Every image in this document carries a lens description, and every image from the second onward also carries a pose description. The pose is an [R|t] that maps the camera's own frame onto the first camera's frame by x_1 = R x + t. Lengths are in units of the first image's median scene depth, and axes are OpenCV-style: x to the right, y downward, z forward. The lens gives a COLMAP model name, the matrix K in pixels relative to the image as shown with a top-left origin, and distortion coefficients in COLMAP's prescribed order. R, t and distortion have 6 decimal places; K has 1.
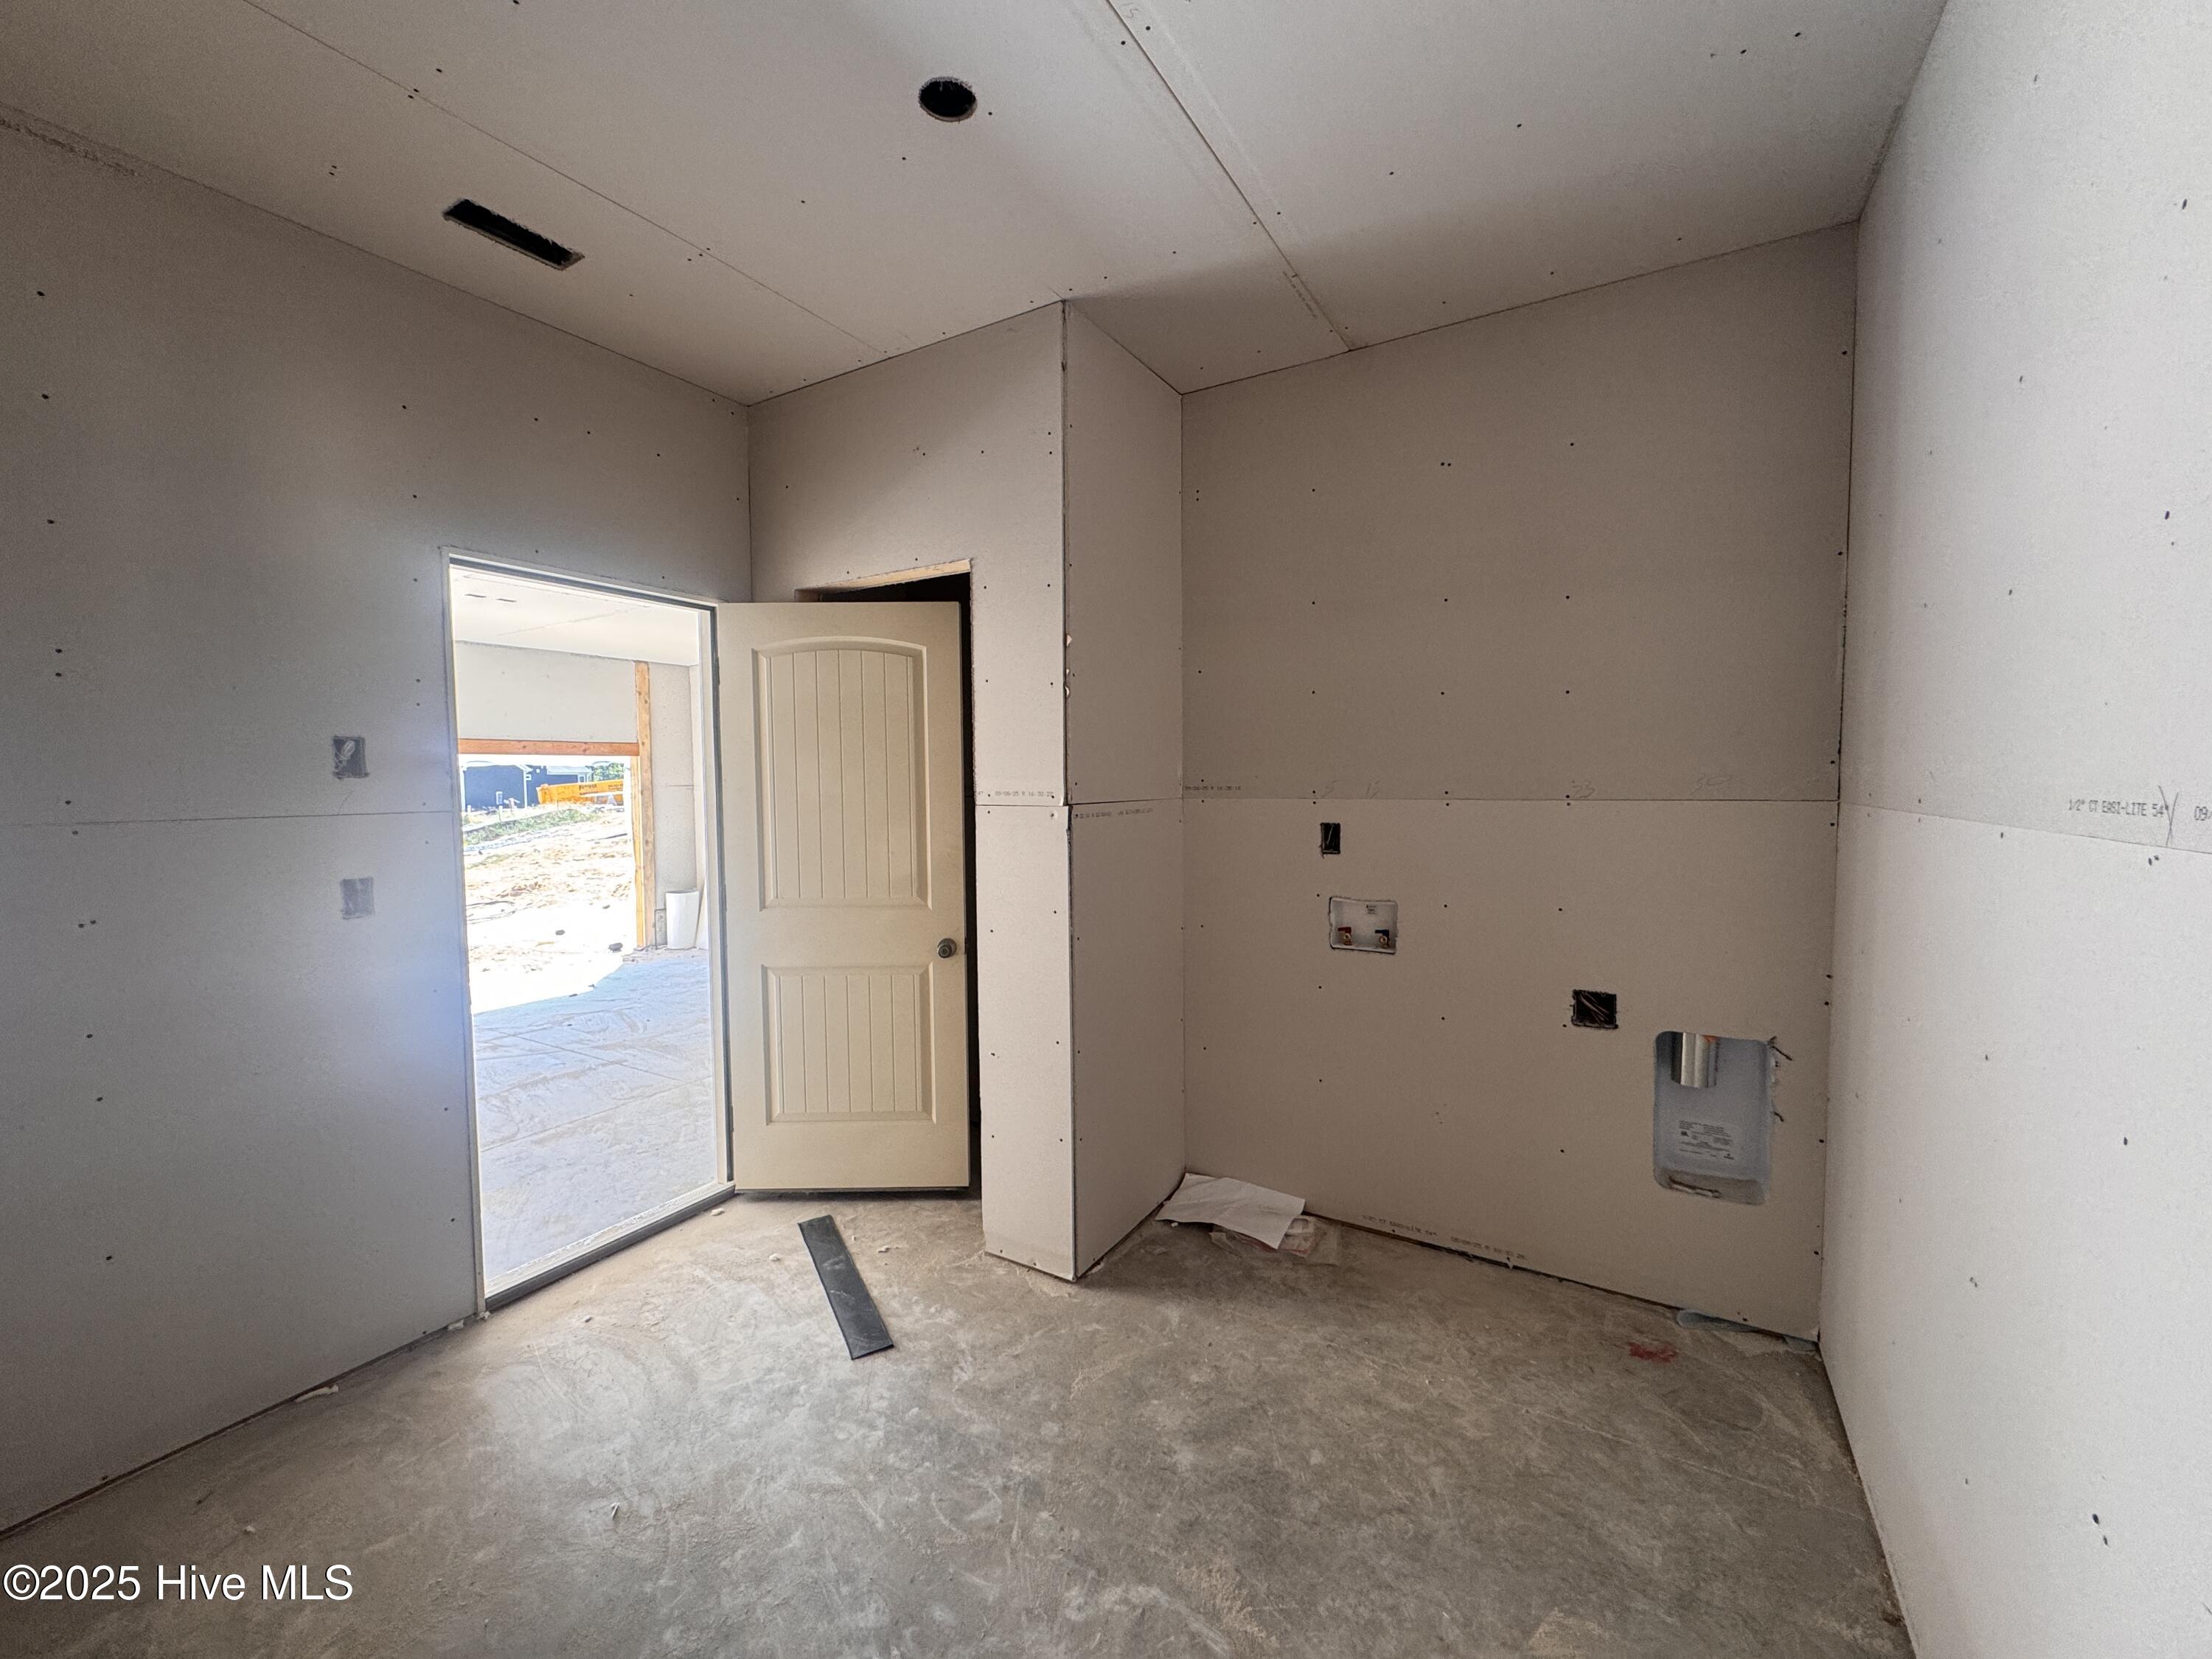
lens RADIAL K [[884.2, 0, 1106.4], [0, 884.2, 822.1], [0, 0, 1]] dist [-0.002062, 0.000681]
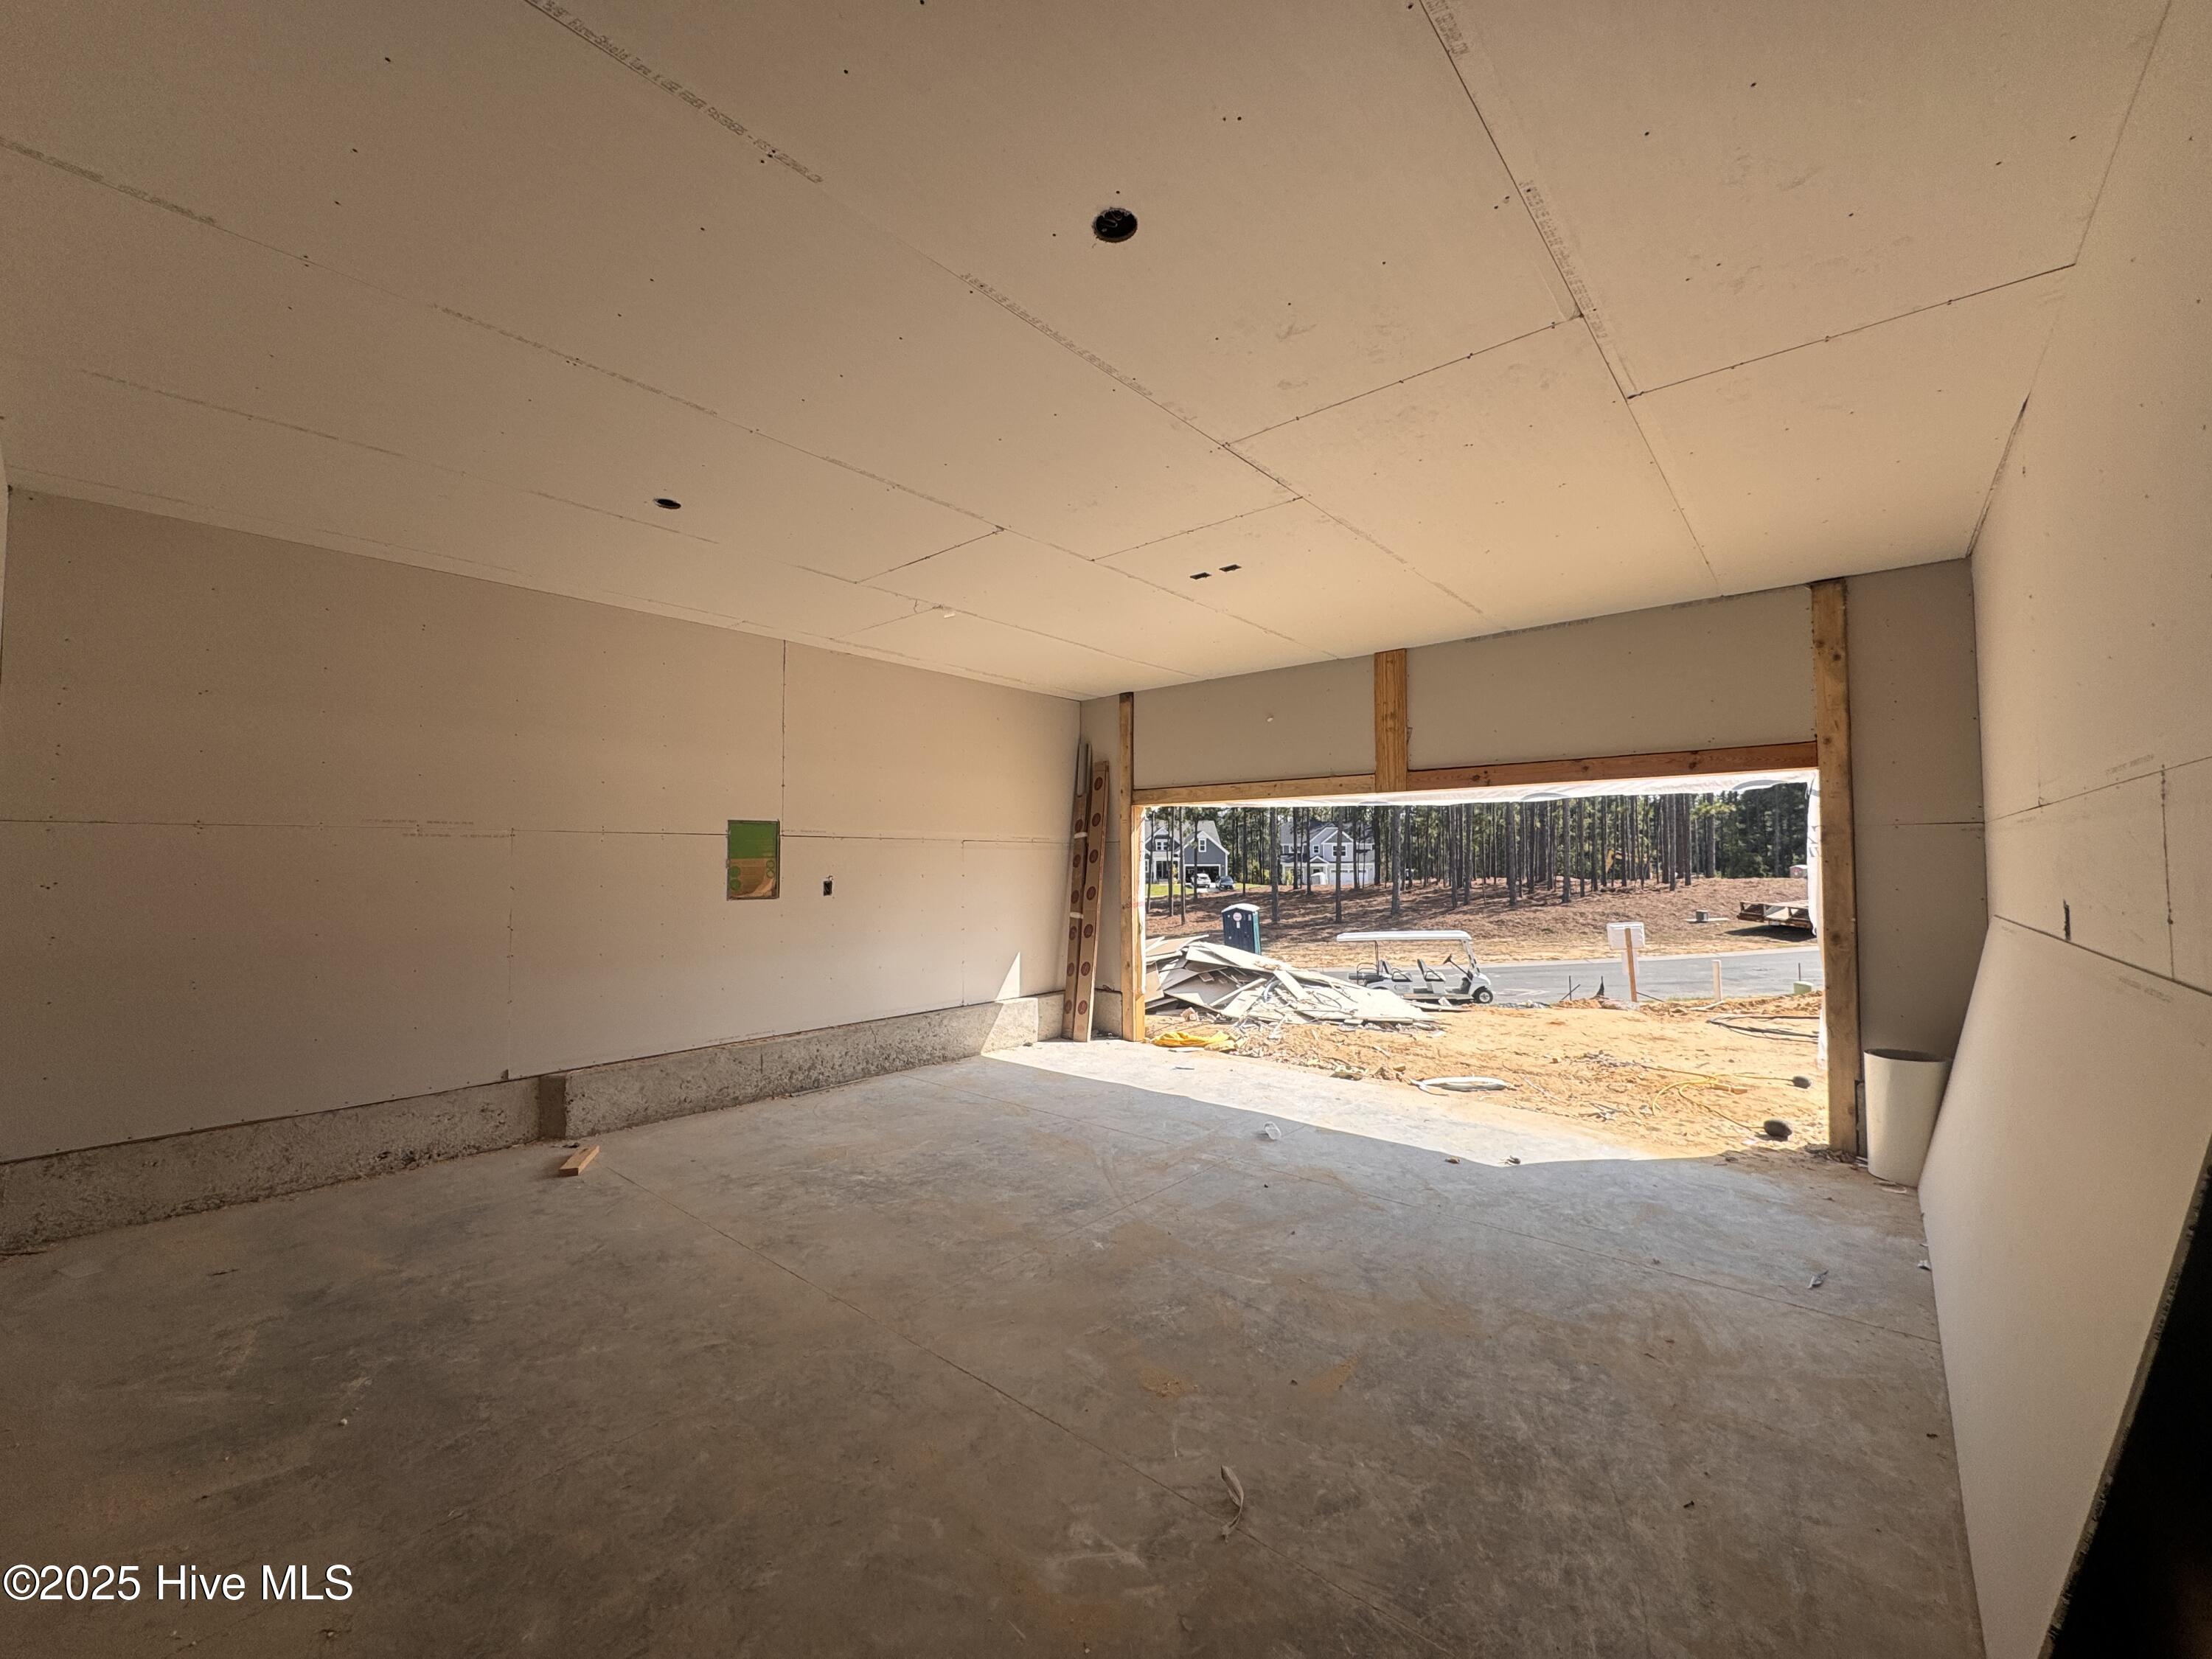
lens RADIAL K [[884.2, 0, 1107.3], [0, 884.2, 813.9], [0, 0, 1]] dist [-0.002062, 0.000681]
pose [[-0.165967, -0.038781, -0.985368, 0.042931], [-0.048434, 0.998341, -0.031133, -0.011797], [0.984941, 0.042558, -0.167570, 0.704821]]
